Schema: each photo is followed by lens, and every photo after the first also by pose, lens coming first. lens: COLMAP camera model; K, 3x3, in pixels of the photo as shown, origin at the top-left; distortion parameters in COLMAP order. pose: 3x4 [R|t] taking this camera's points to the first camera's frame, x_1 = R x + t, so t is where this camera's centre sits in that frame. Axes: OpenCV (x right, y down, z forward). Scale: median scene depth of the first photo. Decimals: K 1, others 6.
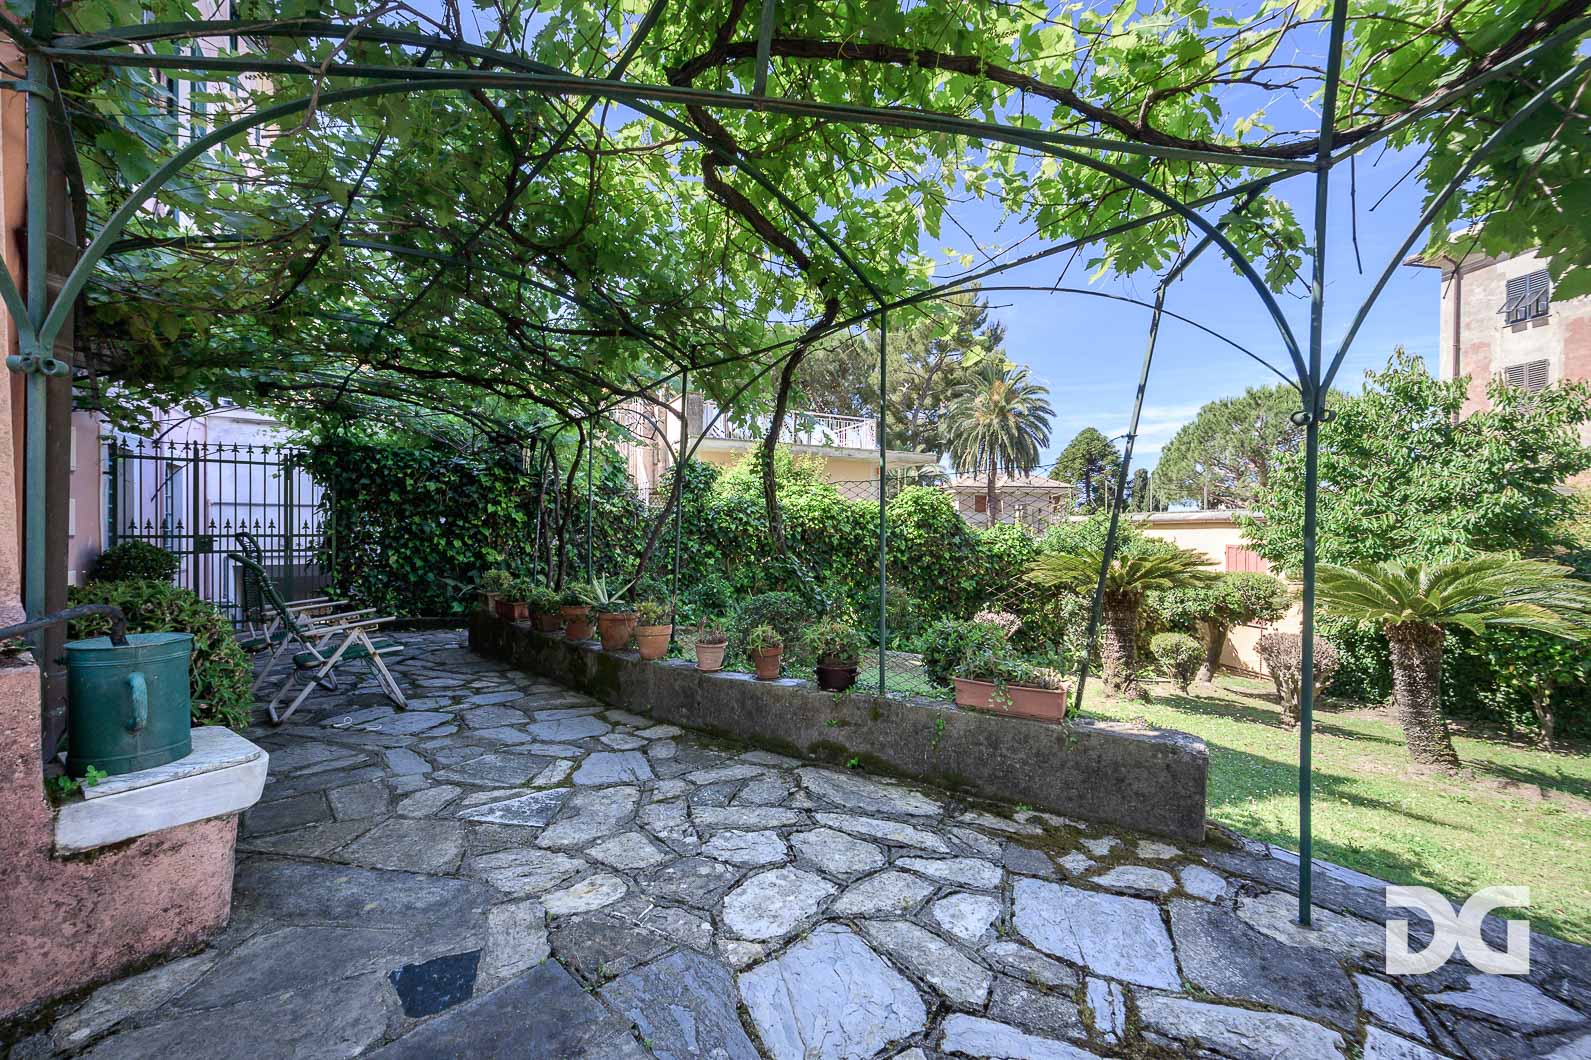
lens RADIAL K [[628.7, 0, 797.5], [0, 628.7, 533.0], [0, 0, 1]] dist [0.009978, 0.000435]
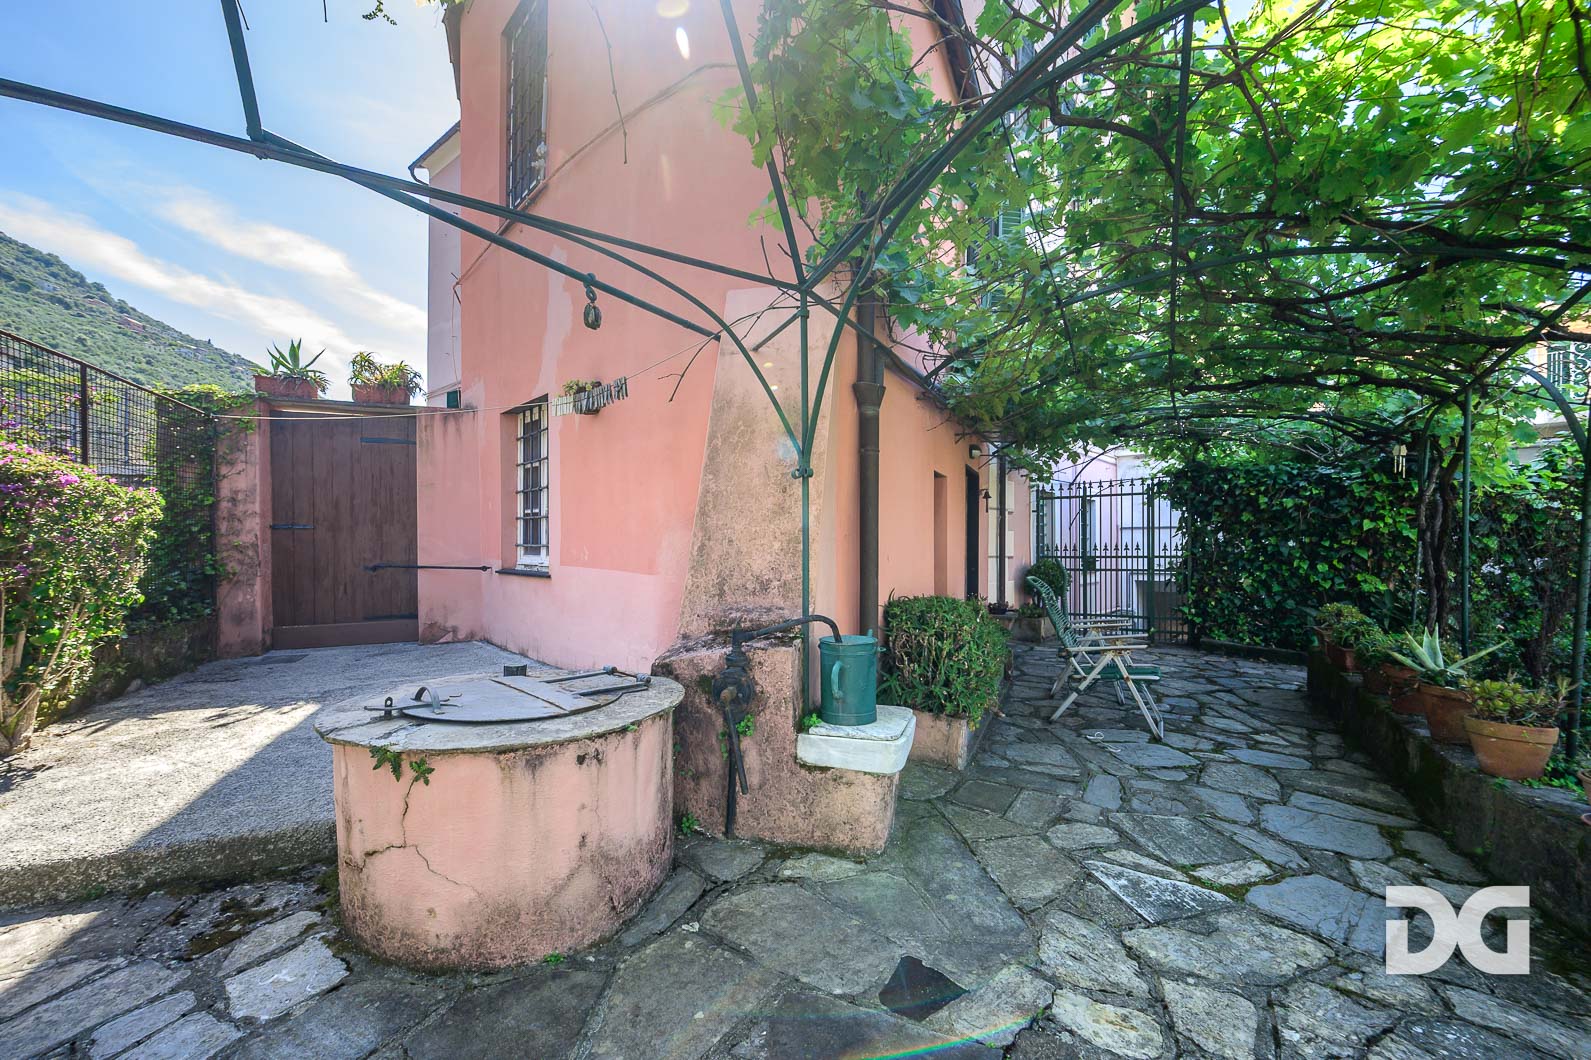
lens RADIAL K [[628.7, 0, 797.0], [0, 628.7, 543.2], [0, 0, 1]] dist [0.009978, 0.000435]
pose [[0.312122, -0.011695, -0.949970, 0.157245], [0.001011, 0.999928, -0.011978, -0.020473], [0.950041, 0.002778, 0.312112, 0.170041]]
